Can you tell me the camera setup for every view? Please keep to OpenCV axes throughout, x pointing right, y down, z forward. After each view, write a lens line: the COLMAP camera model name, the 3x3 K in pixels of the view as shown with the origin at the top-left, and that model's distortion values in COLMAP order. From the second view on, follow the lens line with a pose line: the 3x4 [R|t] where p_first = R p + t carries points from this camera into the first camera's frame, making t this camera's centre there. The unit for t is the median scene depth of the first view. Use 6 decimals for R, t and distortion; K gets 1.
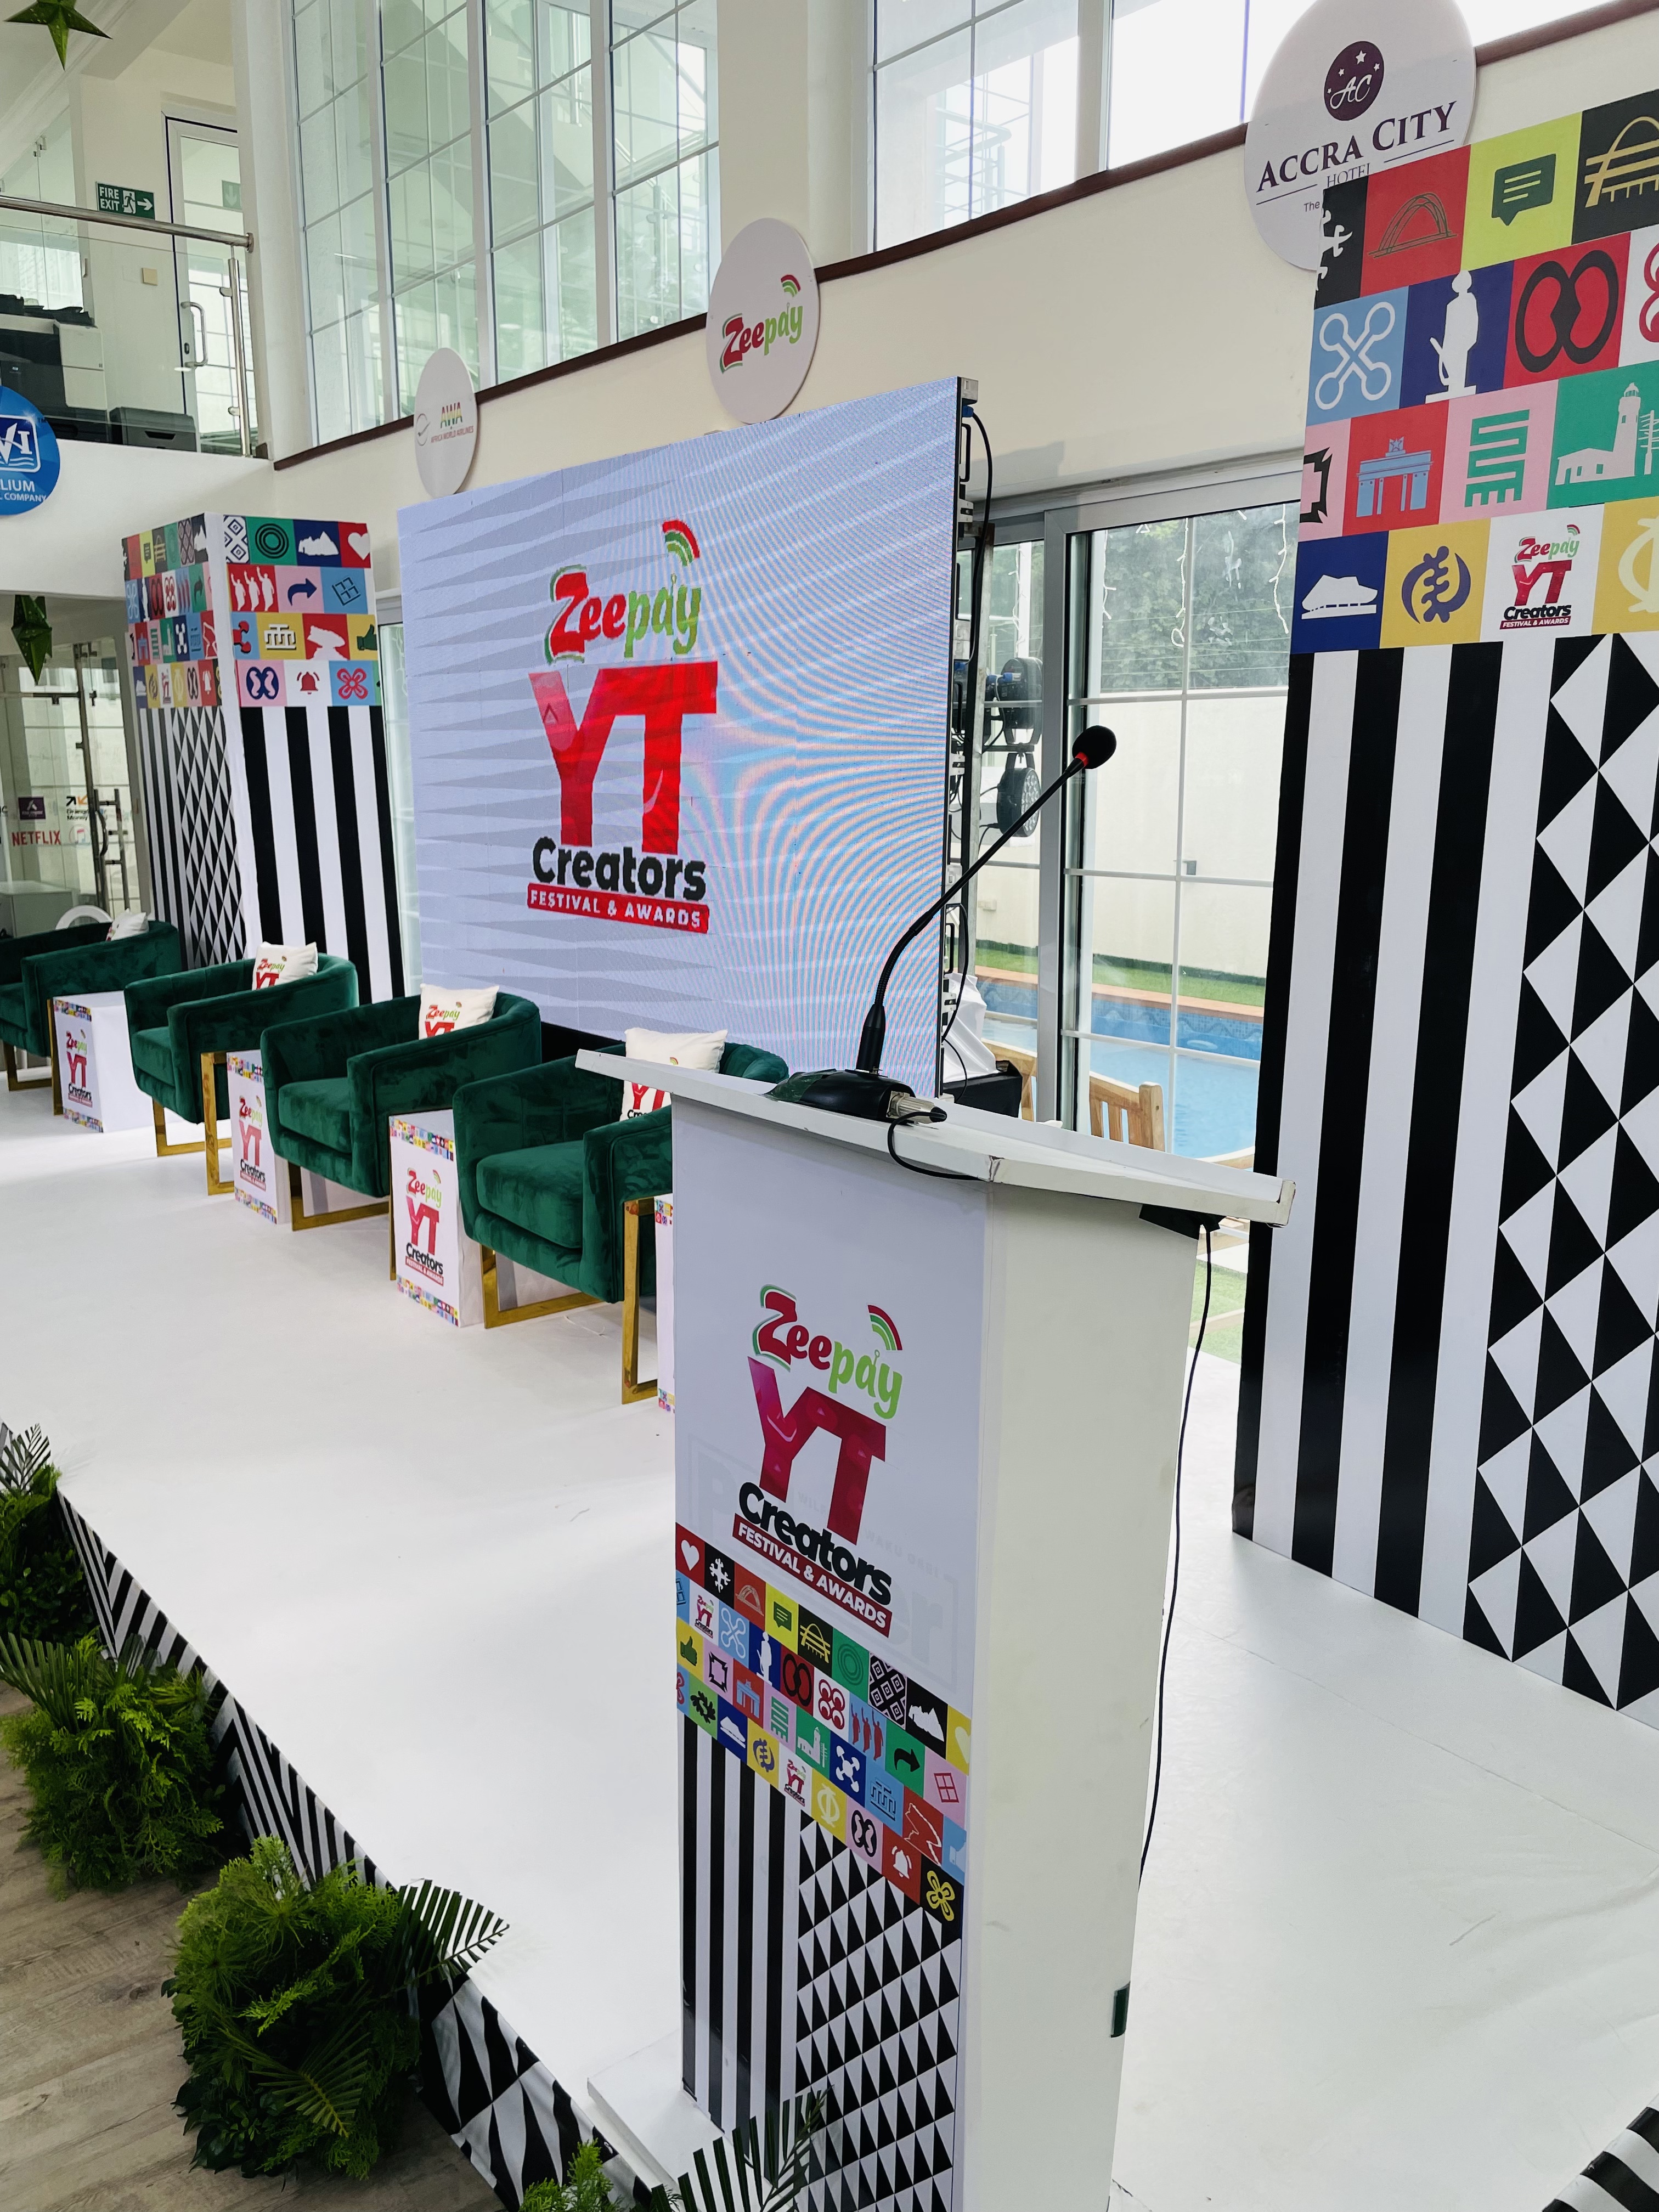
lens RADIAL K [[1683.7, 0, 838.6], [0, 1683.7, 1107.2], [0, 0, 1]] dist [0.085195, -0.117050]
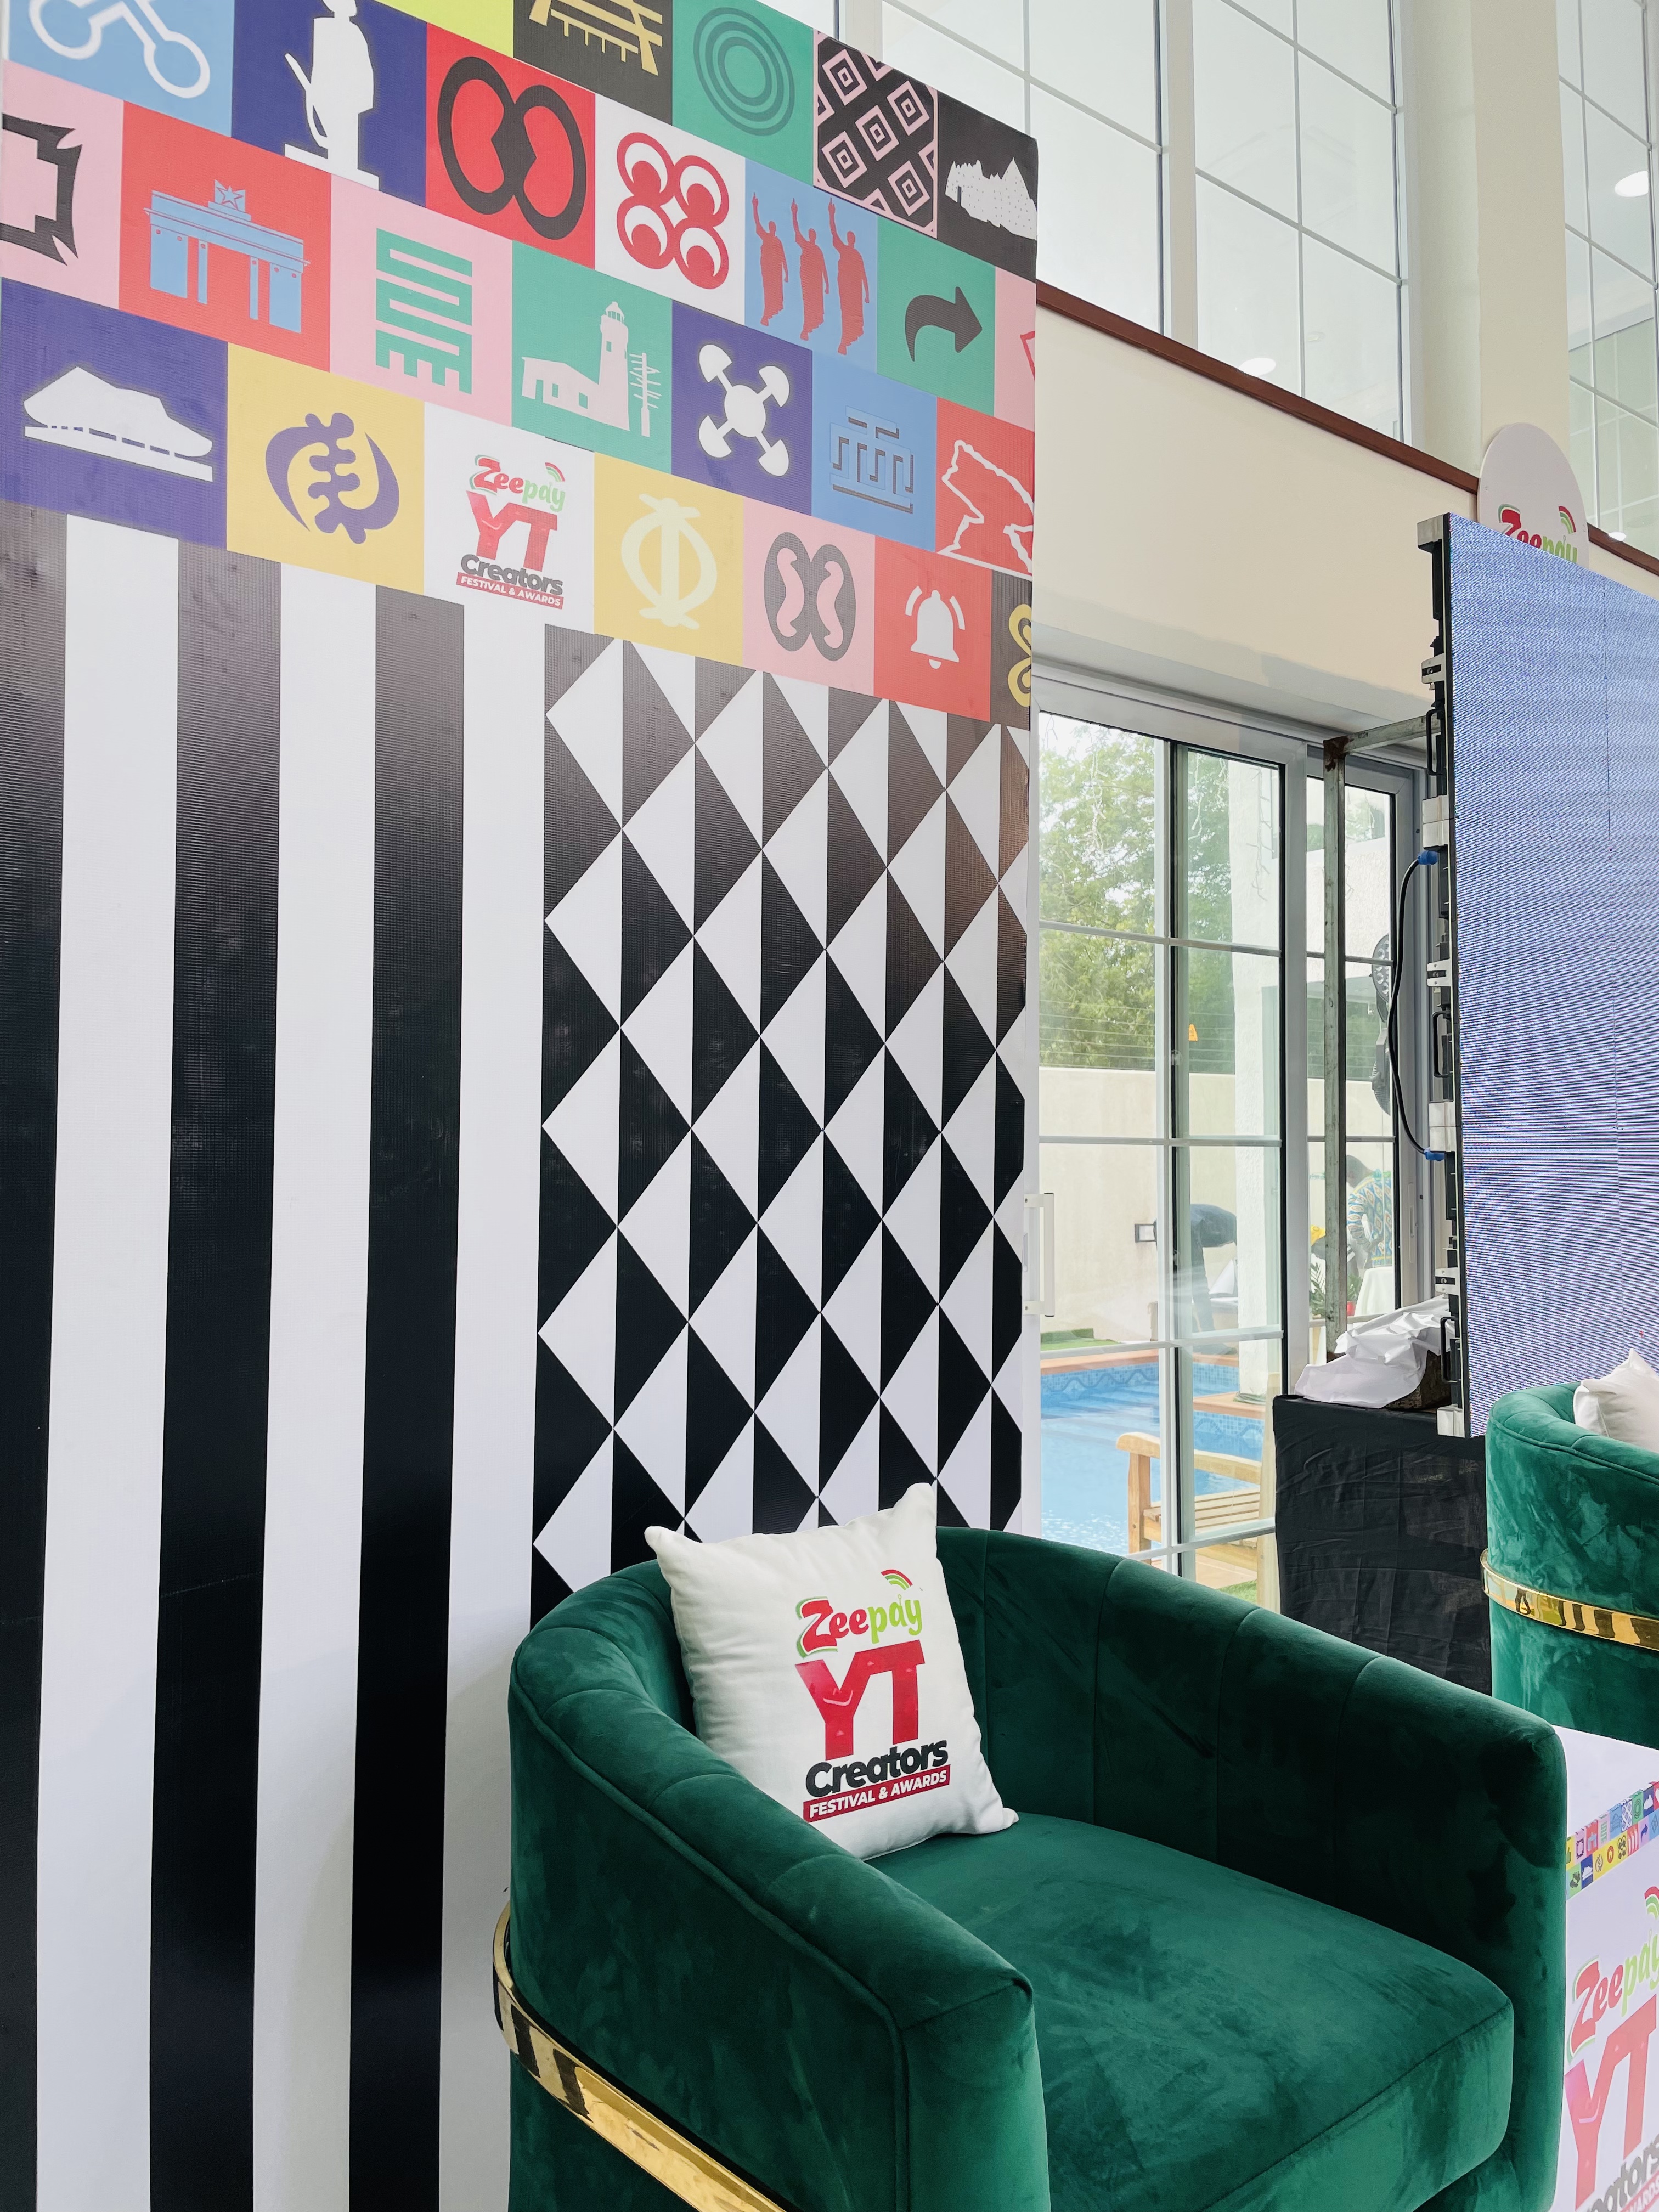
lens RADIAL K [[1683.7, 0, 836.0], [0, 1683.7, 1116.9], [0, 0, 1]] dist [0.085195, -0.117050]
pose [[-0.007907, 0.031597, 0.999469, -0.932288], [0.215786, 0.976005, -0.029148, -0.231999], [-0.976409, 0.215442, -0.014536, 1.475235]]
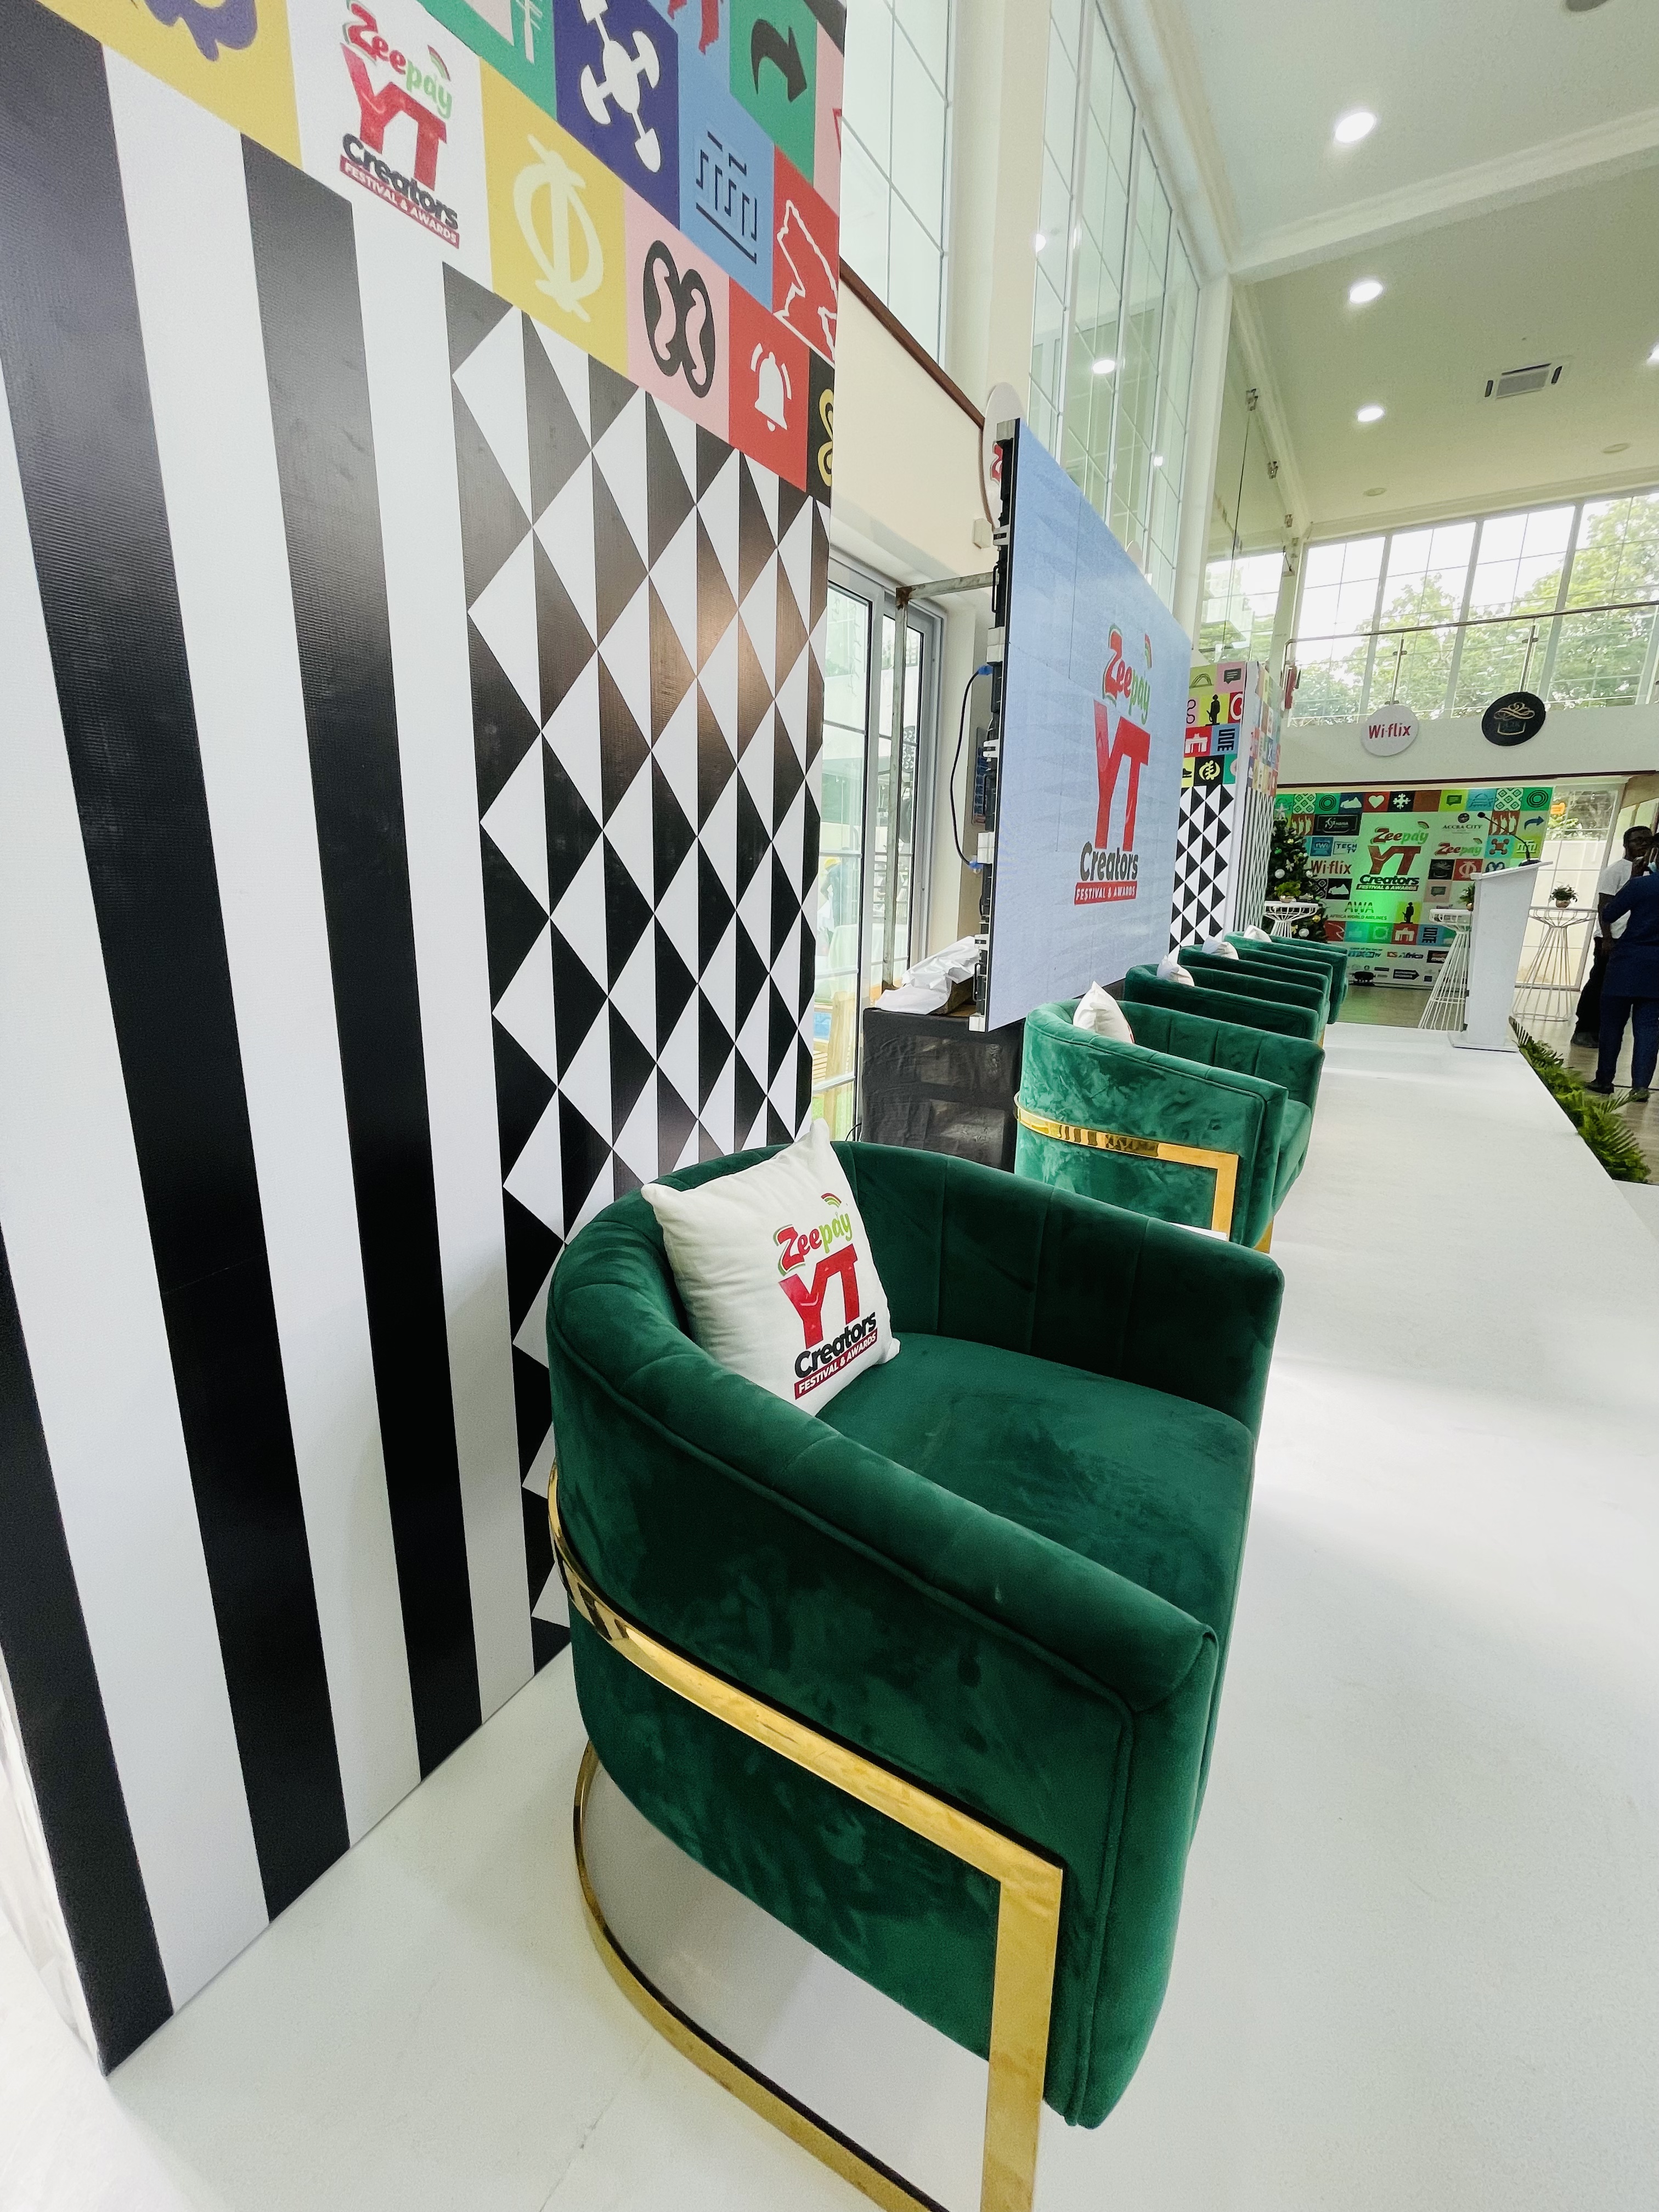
lens RADIAL K [[896.4, 0, 831.4], [0, 896.4, 1099.2], [0, 0, 1]] dist [-0.007567, 0.004005]
pose [[-0.343794, -0.237976, 0.908390, -0.807143], [0.183503, 0.931680, 0.313527, -0.244086], [-0.920941, 0.274481, -0.276637, 1.529161]]
